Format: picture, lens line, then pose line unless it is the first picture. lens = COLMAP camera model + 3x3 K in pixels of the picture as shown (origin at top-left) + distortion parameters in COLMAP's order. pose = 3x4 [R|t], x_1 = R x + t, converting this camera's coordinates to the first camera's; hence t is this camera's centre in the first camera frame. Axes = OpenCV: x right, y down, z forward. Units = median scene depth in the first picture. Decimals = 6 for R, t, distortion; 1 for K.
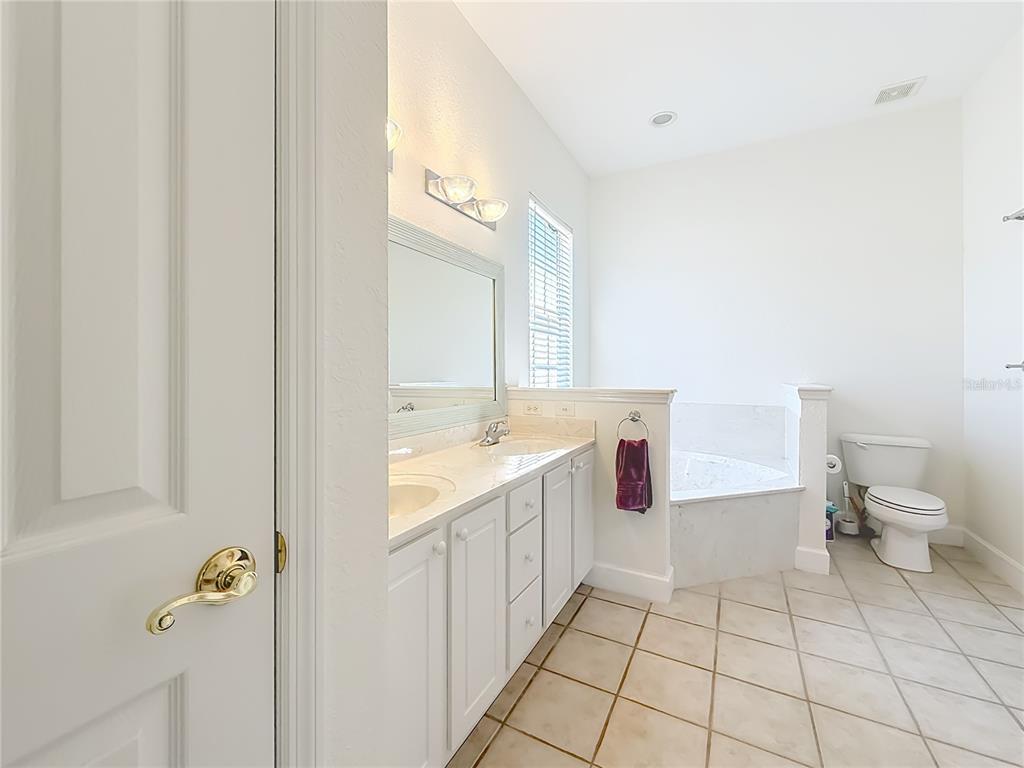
lens RADIAL K [[422.5, 0, 508.7], [0, 422.5, 376.1], [0, 0, 1]] dist [0.001587, 0.000315]
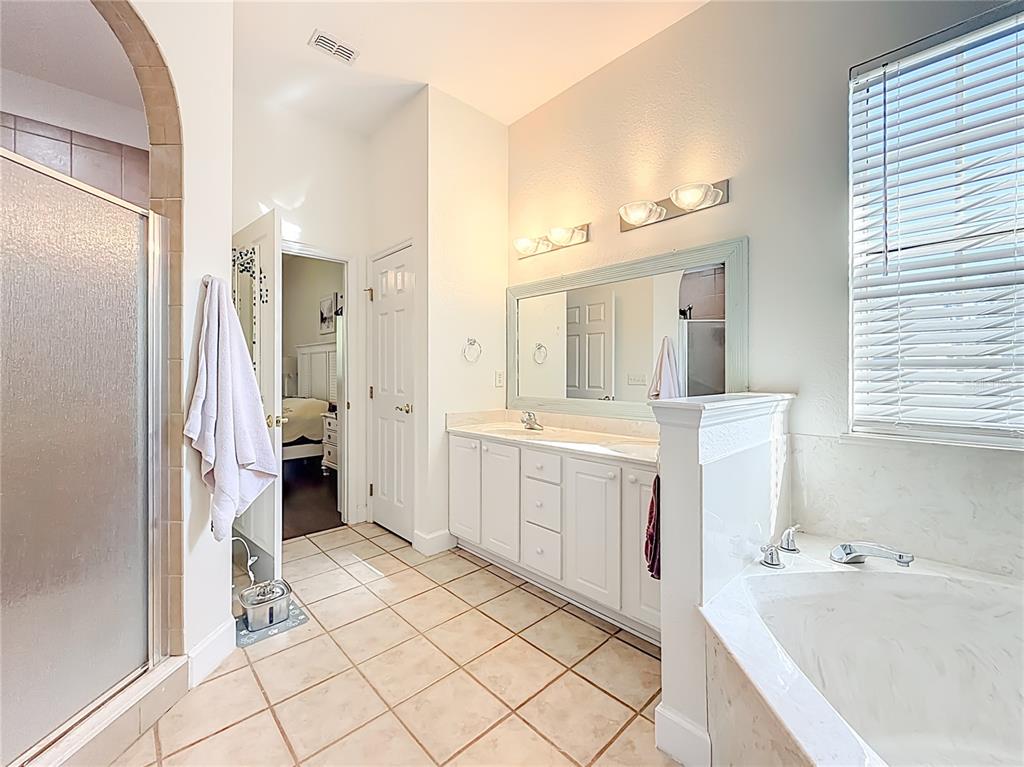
lens RADIAL K [[416.1, 0, 510.2], [0, 416.1, 376.2], [0, 0, 1]] dist [0.001450, -0.000759]
pose [[-0.314075, 0.007439, -0.949369, 1.289915], [-0.004469, 0.999947, 0.009314, -0.010441], [0.949388, 0.007168, -0.314025, 1.243001]]
